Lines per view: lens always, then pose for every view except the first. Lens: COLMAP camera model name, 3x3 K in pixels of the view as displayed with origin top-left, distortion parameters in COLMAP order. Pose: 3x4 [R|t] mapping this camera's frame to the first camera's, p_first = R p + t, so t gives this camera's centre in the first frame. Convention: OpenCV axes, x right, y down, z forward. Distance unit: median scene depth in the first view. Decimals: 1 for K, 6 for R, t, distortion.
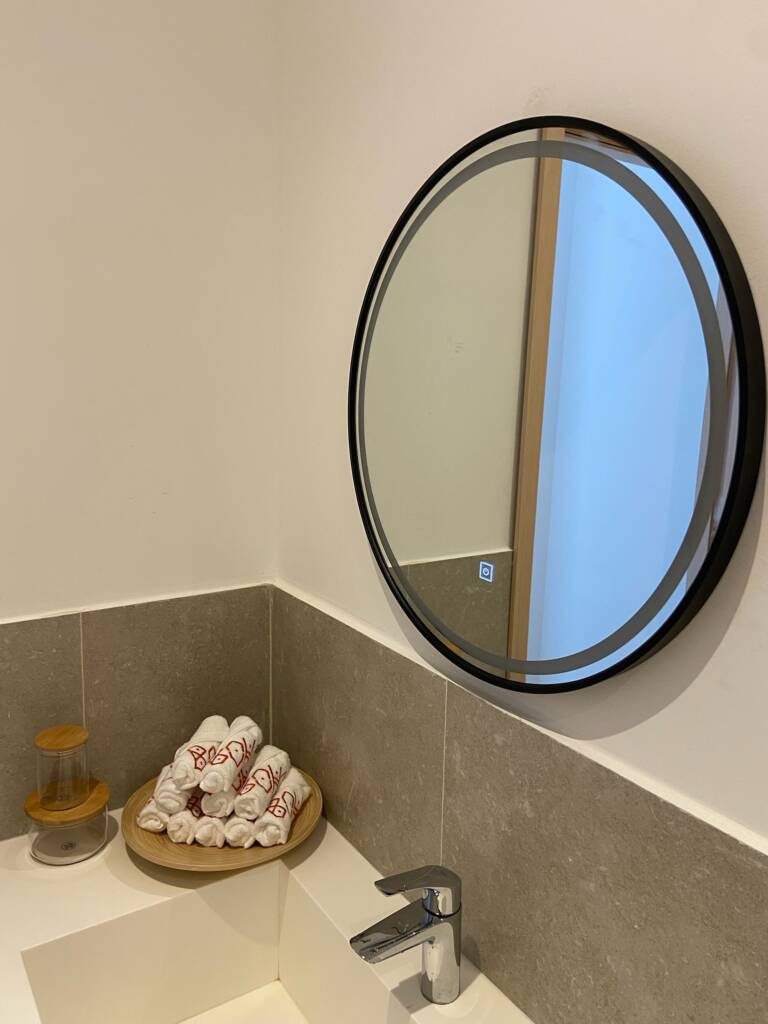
lens RADIAL K [[739.4, 0, 387.8], [0, 739.4, 506.1], [0, 0, 1]] dist [0.112106, -0.136639]
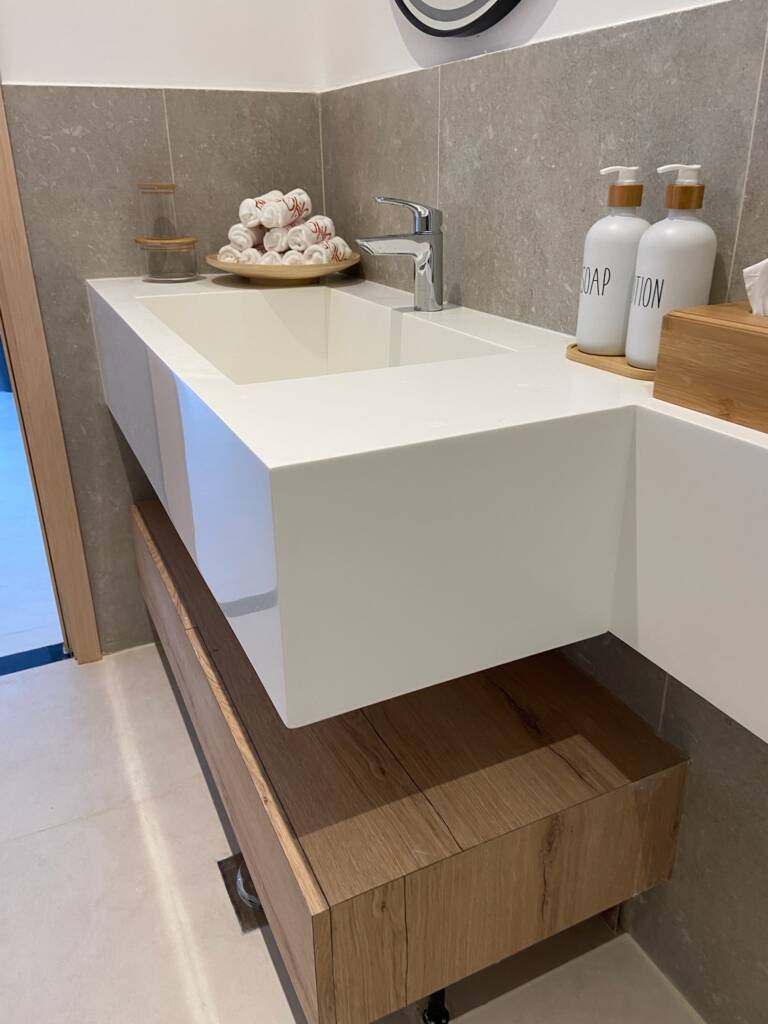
lens RADIAL K [[739.4, 0, 387.8], [0, 739.4, 506.1], [0, 0, 1]] dist [0.112106, -0.136639]
pose [[0.987718, 0.025782, -0.154106, 0.172693], [0.008226, 0.976343, 0.216070, 0.565268], [0.156031, -0.214684, 0.964140, -0.303319]]
